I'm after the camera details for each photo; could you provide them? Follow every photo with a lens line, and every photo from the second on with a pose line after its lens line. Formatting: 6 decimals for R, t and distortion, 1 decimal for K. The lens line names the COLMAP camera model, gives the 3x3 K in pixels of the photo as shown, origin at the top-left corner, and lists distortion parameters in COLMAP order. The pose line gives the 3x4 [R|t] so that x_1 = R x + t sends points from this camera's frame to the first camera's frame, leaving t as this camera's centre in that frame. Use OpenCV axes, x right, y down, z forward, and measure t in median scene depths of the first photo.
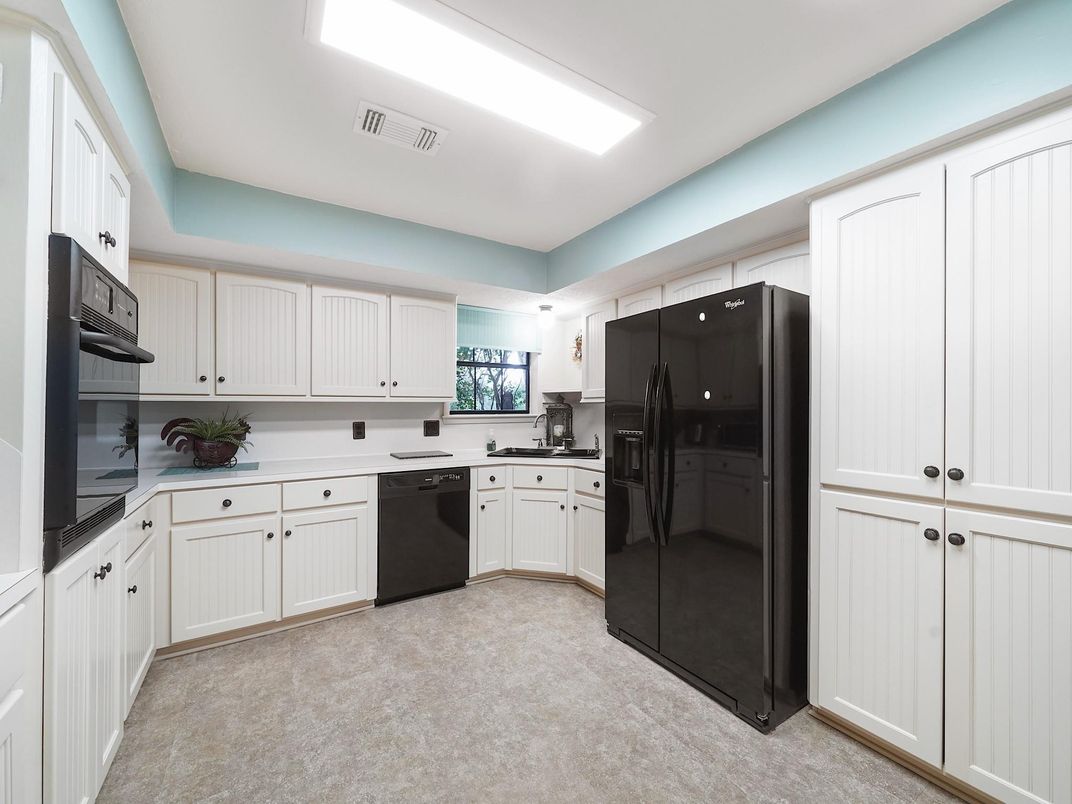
lens RADIAL K [[427.2, 0, 528.7], [0, 427.2, 405.1], [0, 0, 1]] dist [-0.001773, -0.000251]
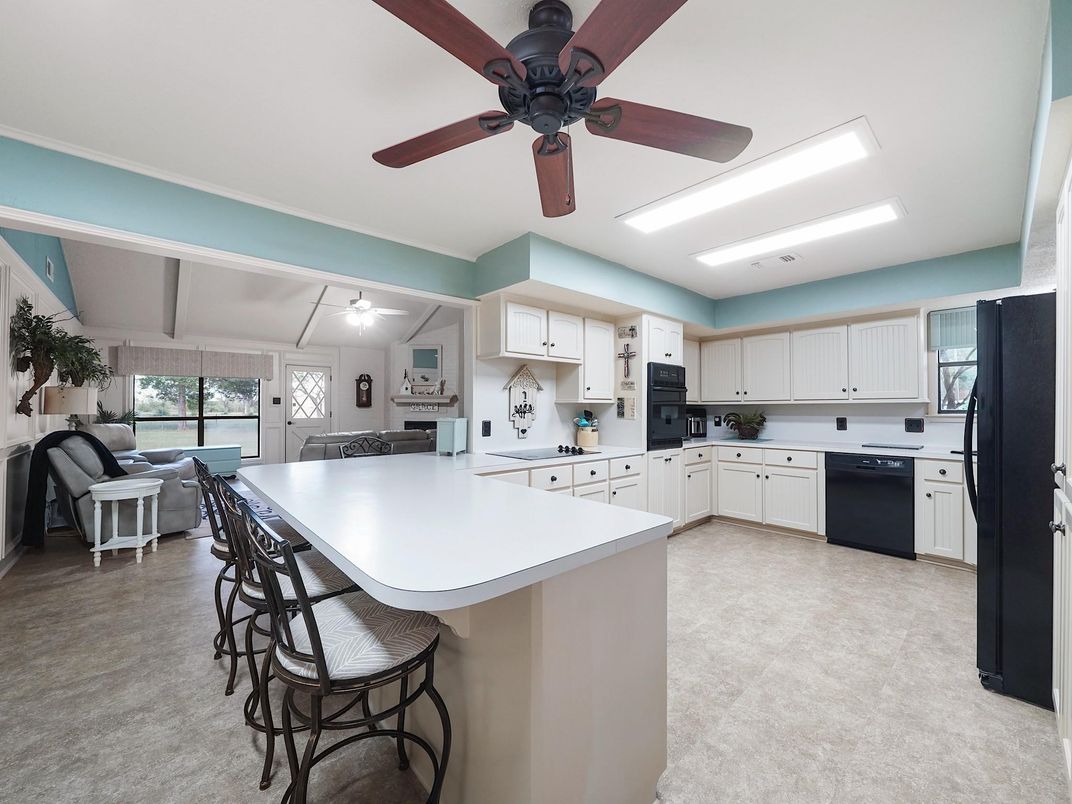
lens RADIAL K [[427.2, 0, 528.7], [0, 427.2, 405.1], [0, 0, 1]] dist [-0.001773, -0.000251]
pose [[0.166872, -0.004291, -0.985969, 1.002290], [0.010420, 0.999942, -0.002588, -0.010116], [0.985924, -0.009842, 0.166907, -0.281161]]
